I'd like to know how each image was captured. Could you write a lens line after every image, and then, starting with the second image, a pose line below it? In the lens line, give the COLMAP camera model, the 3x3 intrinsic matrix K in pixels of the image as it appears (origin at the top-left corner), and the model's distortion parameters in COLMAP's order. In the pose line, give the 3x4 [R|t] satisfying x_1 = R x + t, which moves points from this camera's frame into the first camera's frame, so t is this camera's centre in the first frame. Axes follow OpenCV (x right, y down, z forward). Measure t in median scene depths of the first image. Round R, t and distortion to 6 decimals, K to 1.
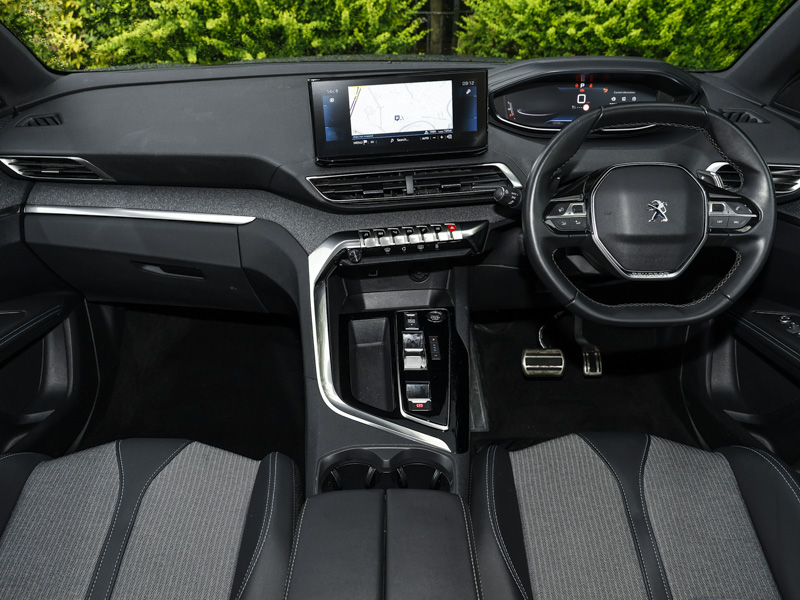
lens RADIAL K [[628.3, 0, 398.0], [0, 628.3, 300.5], [0, 0, 1]] dist [0.005427, 0.003062]
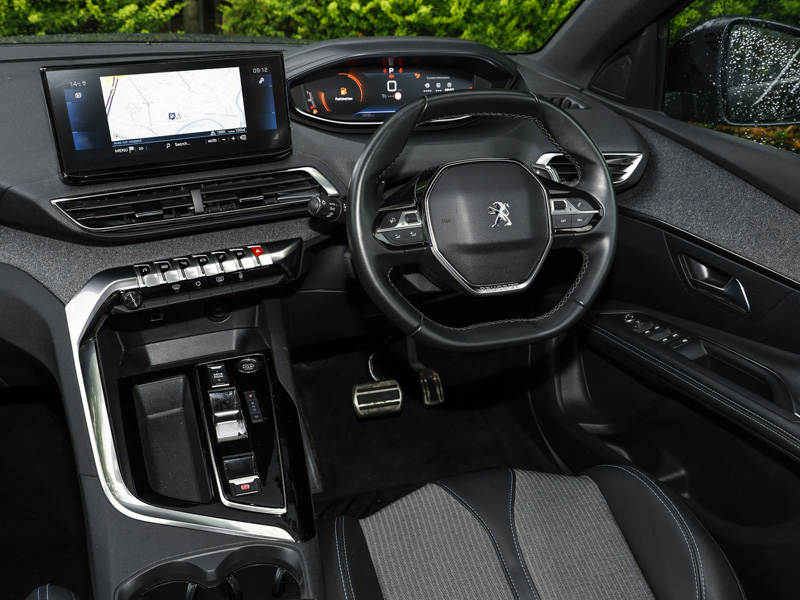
lens RADIAL K [[743.4, 0, 400.0], [0, 743.4, 300.0], [0, 0, 1]] dist [0.002666, 0.006377]
pose [[0.950941, -0.103744, 0.291459, -0.022761], [0.111790, 0.993670, -0.011041, -0.024162], [-0.288469, 0.043082, 0.956520, 0.056484]]
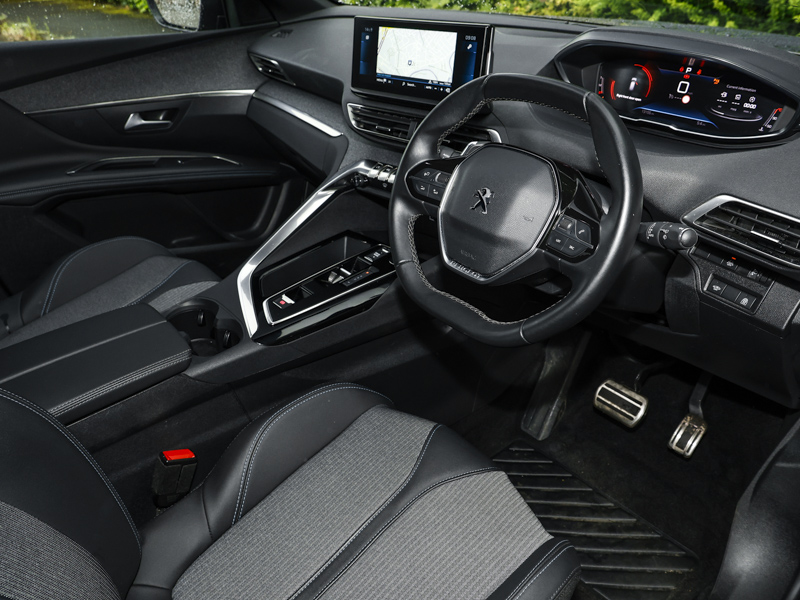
lens RADIAL K [[628.3, 0, 398.0], [0, 628.3, 300.5], [0, 0, 1]] dist [0.005427, 0.003062]
pose [[0.639118, 0.392218, -0.661584, 0.776771], [-0.362202, 0.912327, 0.190967, -0.112255], [0.678482, 0.117576, 0.725147, 0.250478]]
